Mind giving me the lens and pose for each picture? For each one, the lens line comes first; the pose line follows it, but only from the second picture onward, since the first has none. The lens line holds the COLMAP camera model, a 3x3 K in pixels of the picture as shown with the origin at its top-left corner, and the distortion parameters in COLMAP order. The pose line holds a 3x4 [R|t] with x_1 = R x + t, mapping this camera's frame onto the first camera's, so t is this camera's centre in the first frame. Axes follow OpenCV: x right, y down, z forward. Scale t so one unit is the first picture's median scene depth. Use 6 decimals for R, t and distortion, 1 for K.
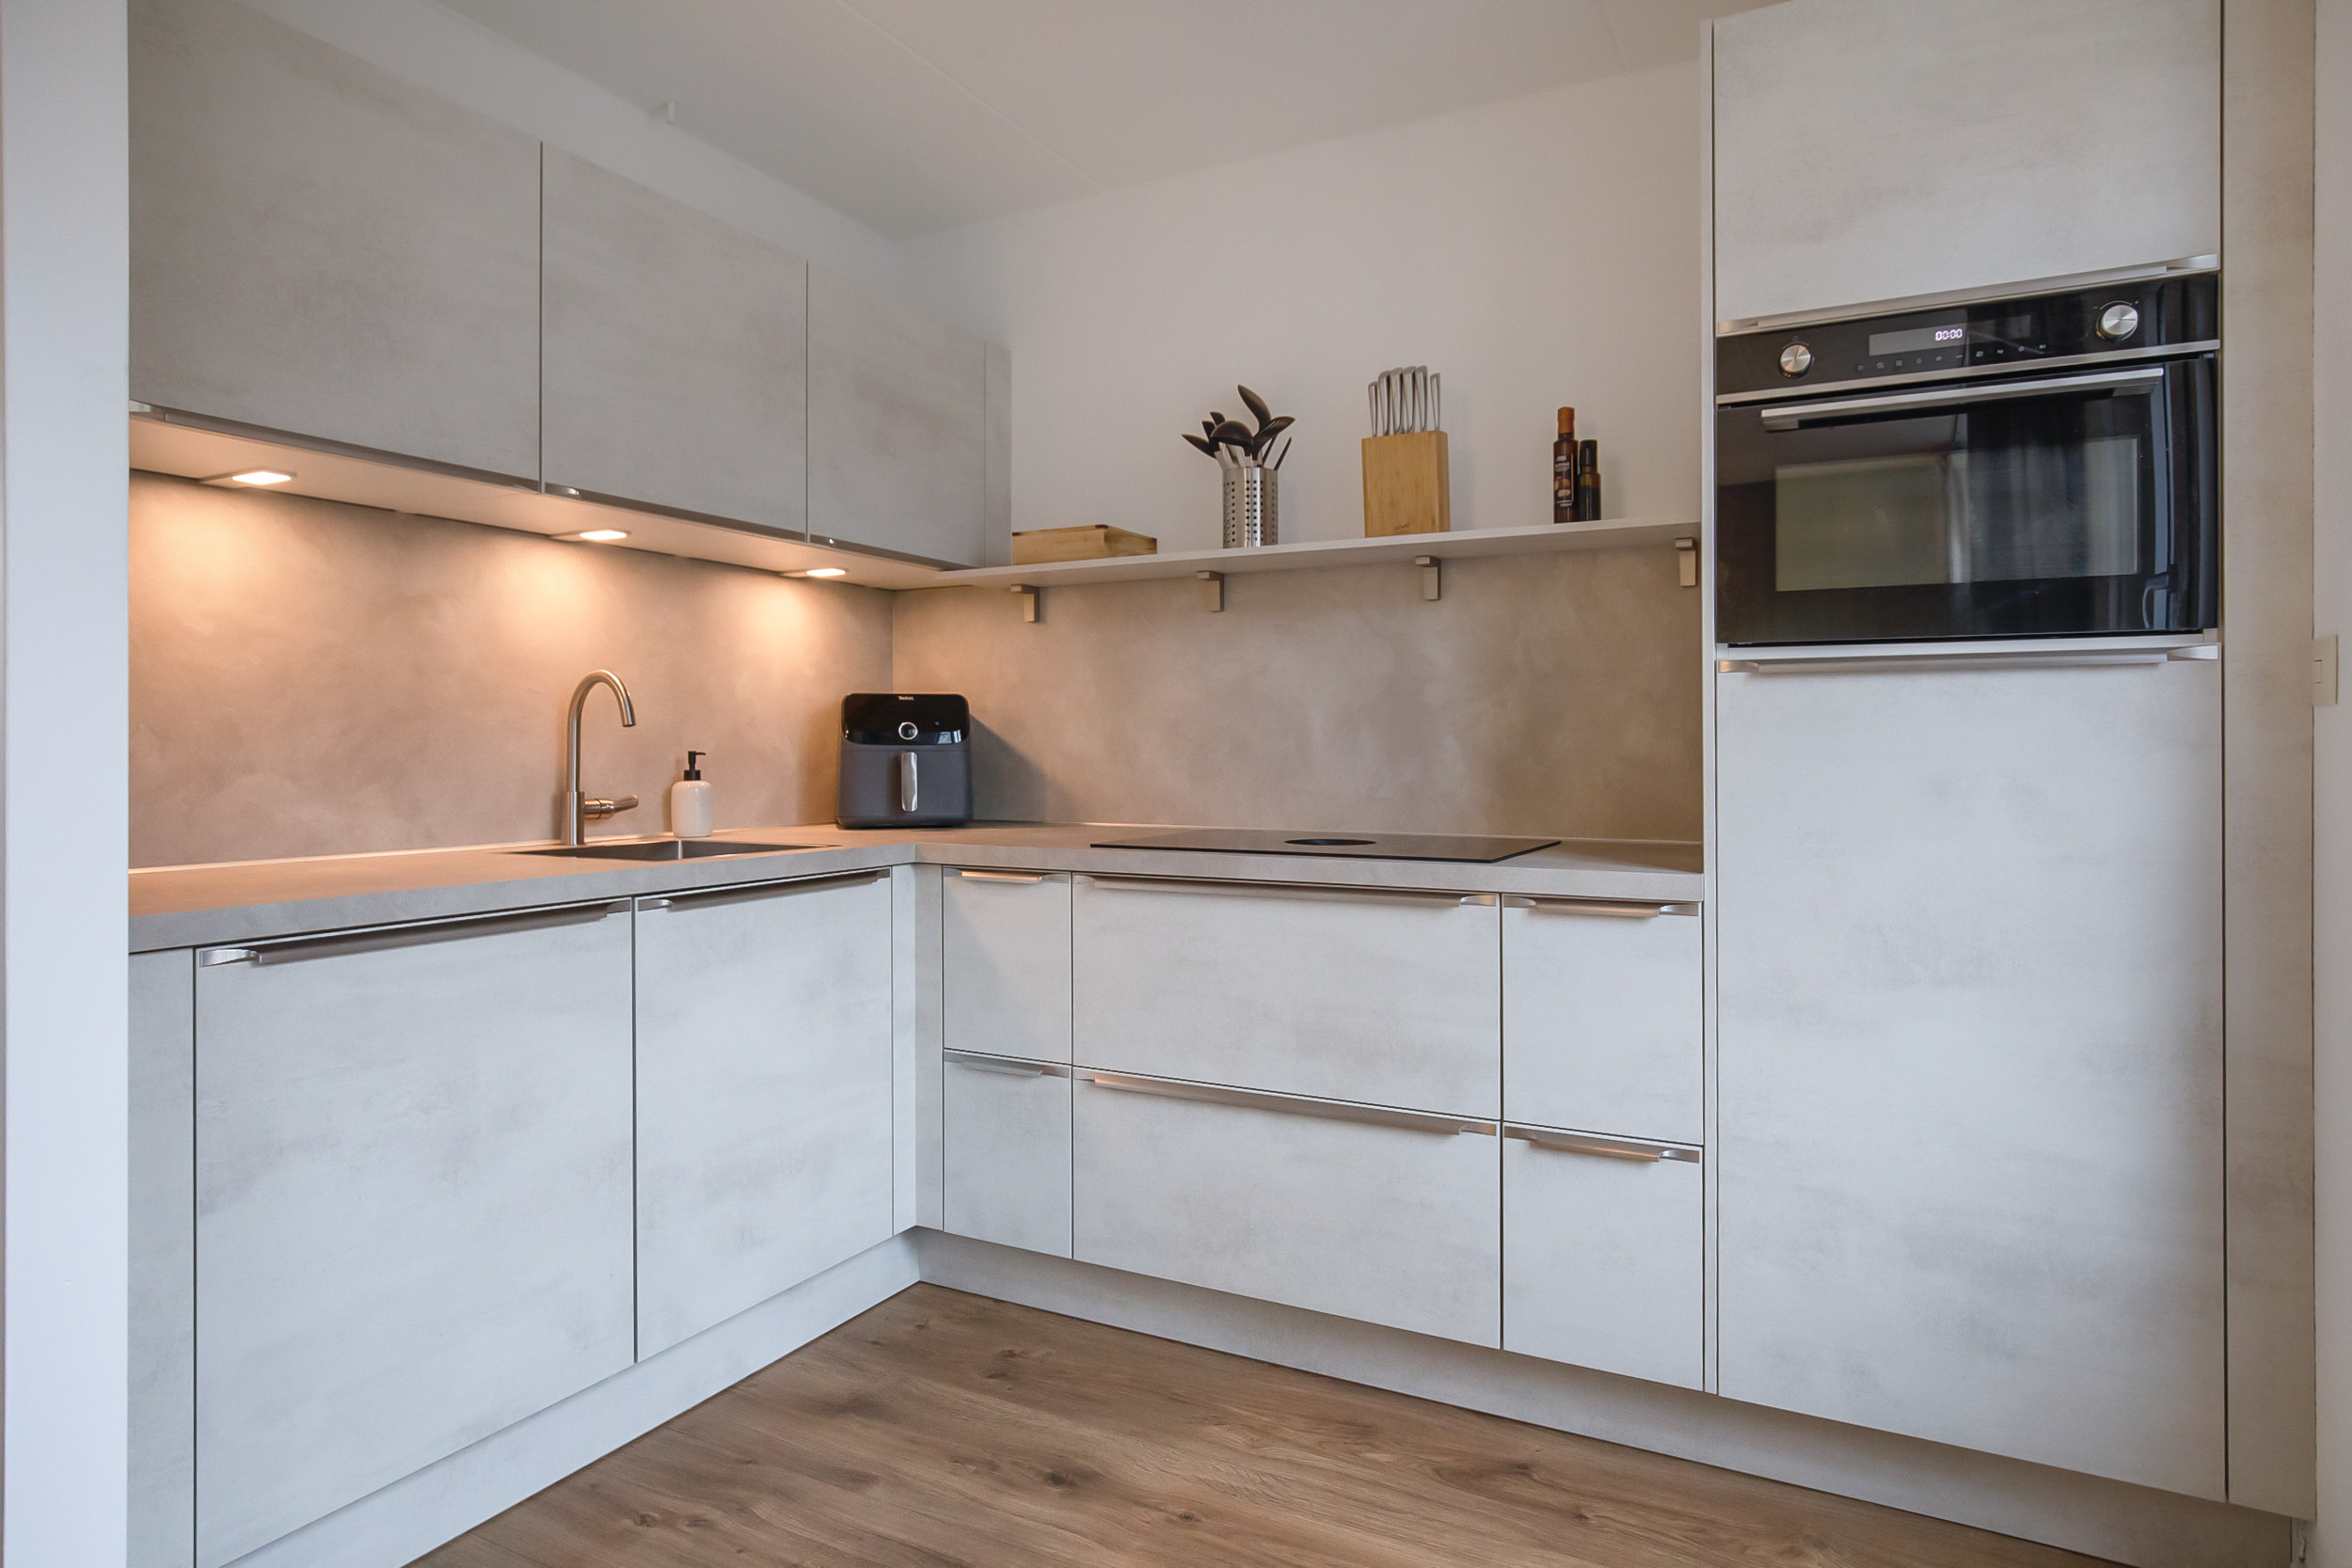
lens RADIAL K [[1380.2, 0, 1152.6], [0, 1380.2, 737.0], [0, 0, 1]] dist [-0.005710, 0.001926]
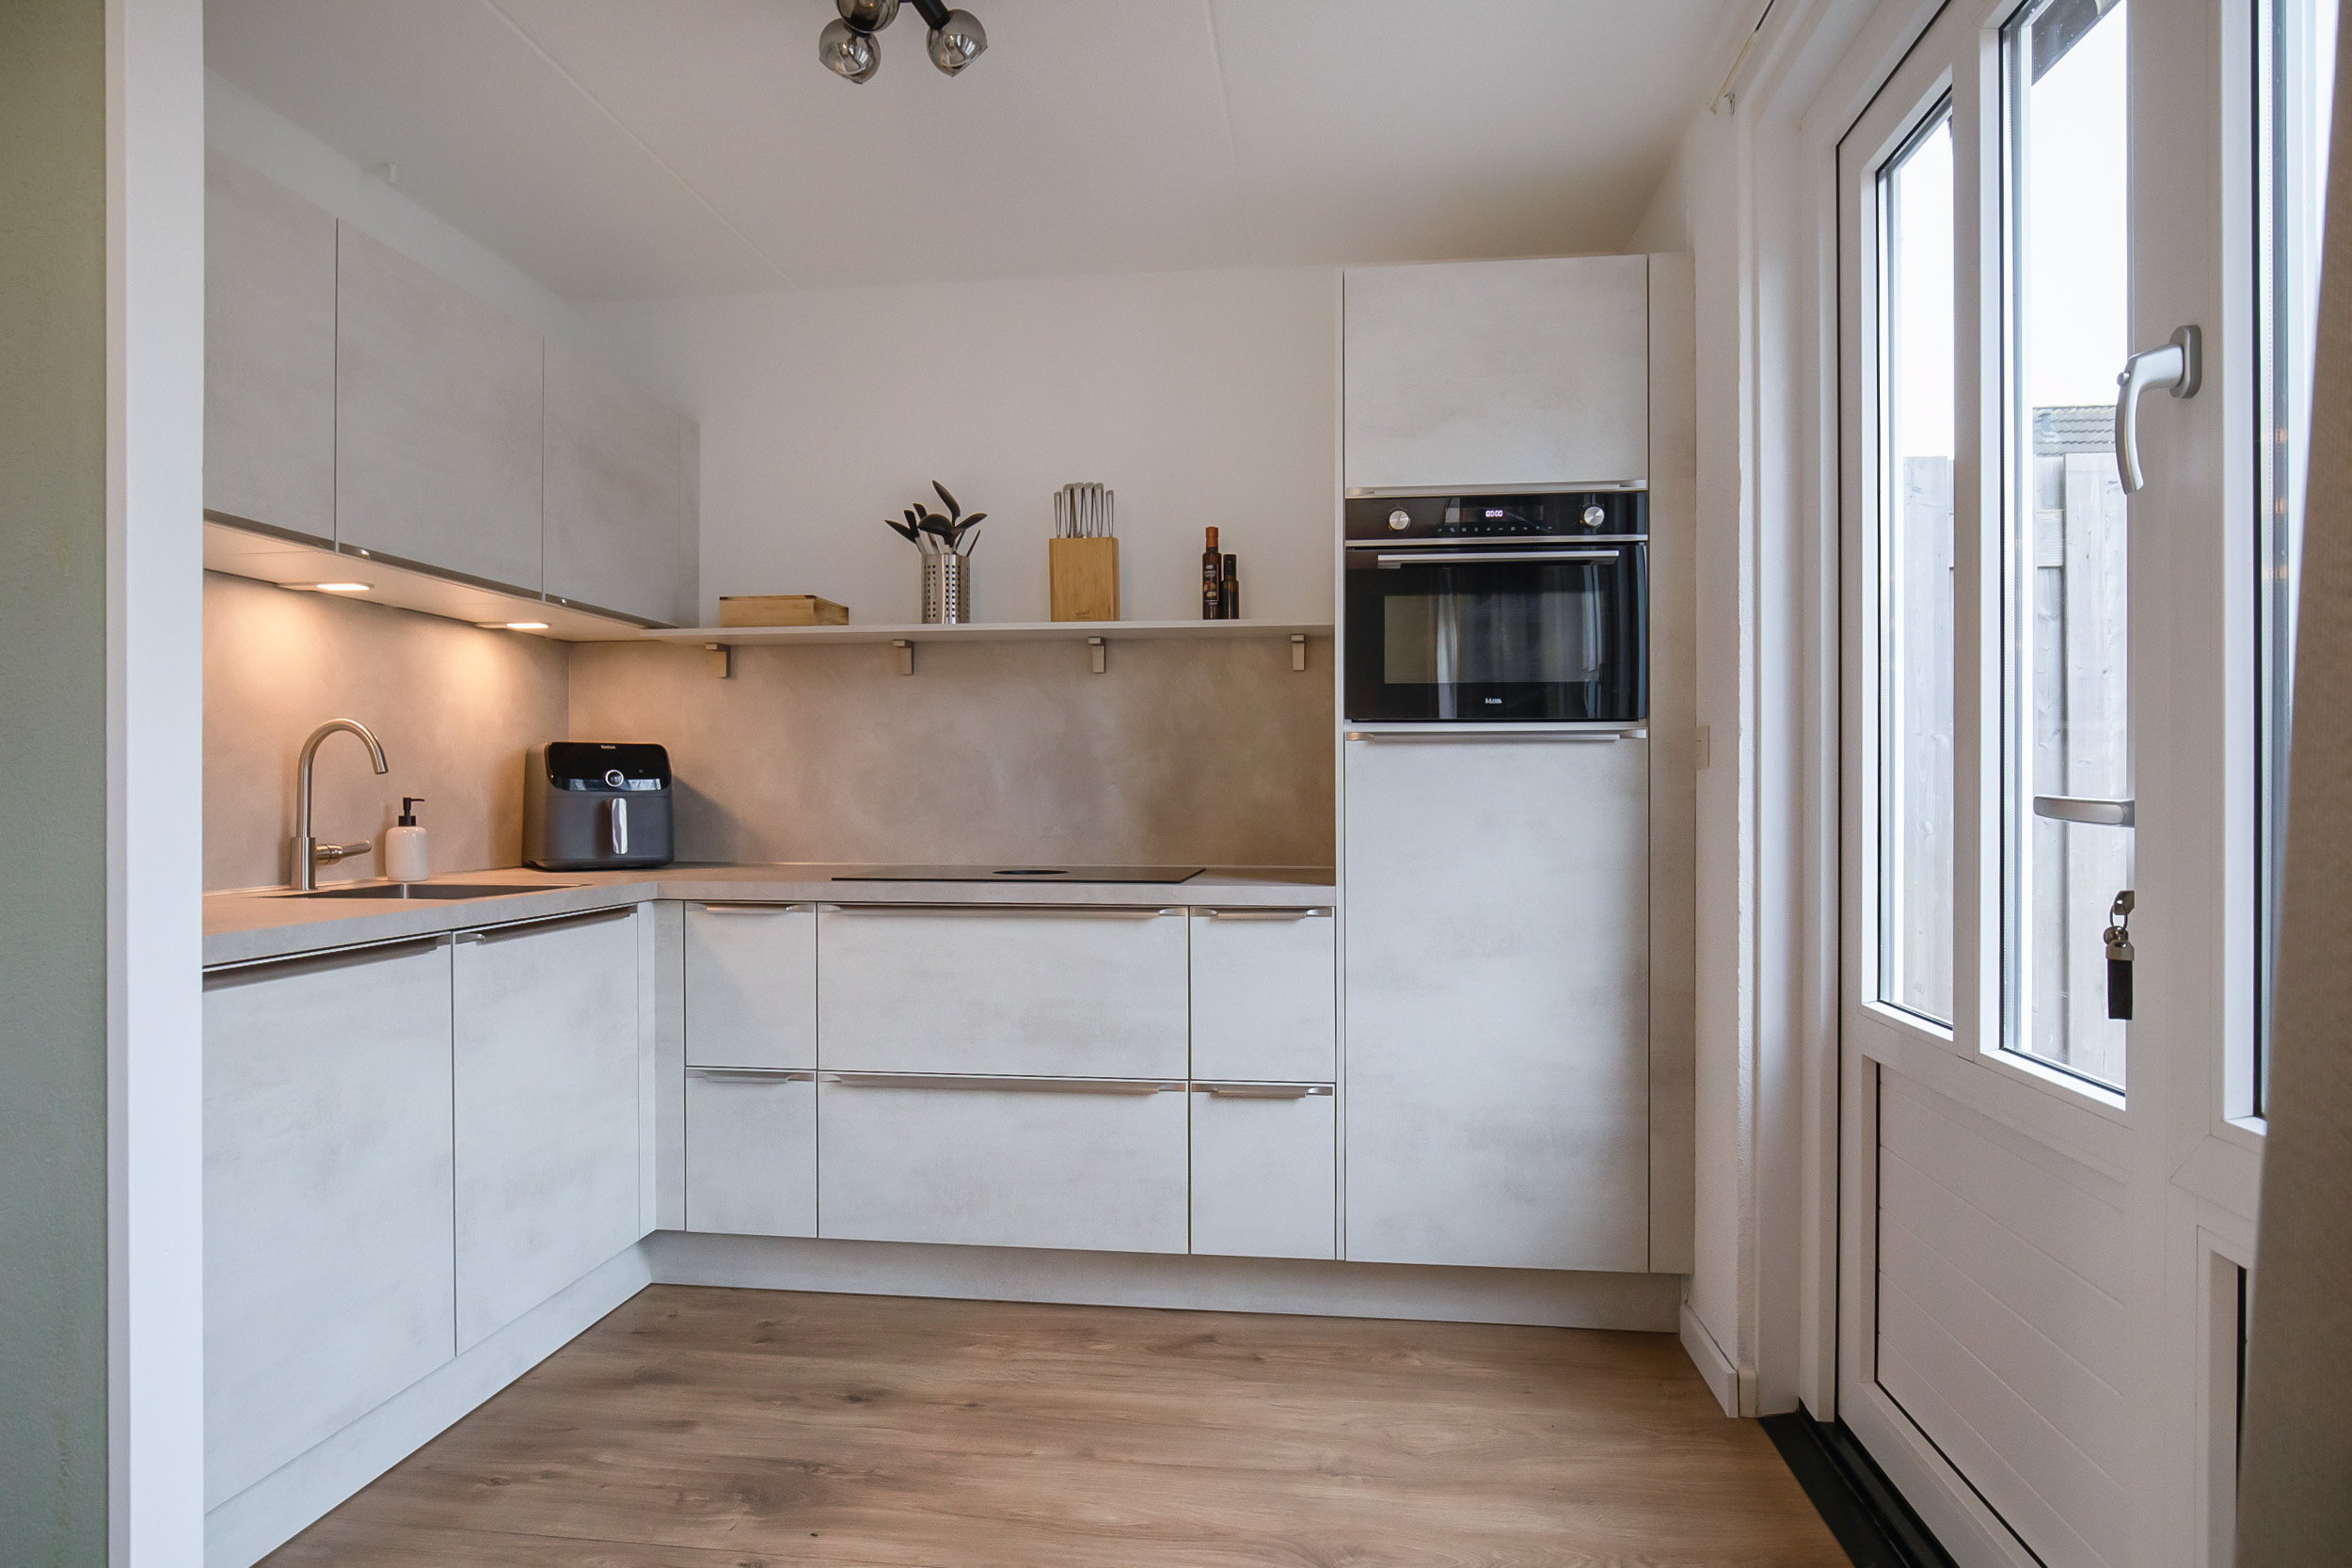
lens RADIAL K [[1380.2, 0, 1176.3], [0, 1380.2, 784.6], [0, 0, 1]] dist [-0.005710, 0.001926]
pose [[0.935036, 0.003204, 0.354538, -0.215549], [-0.003483, 0.999994, 0.000151, -0.001937], [-0.354535, -0.001376, 0.935042, -0.212002]]
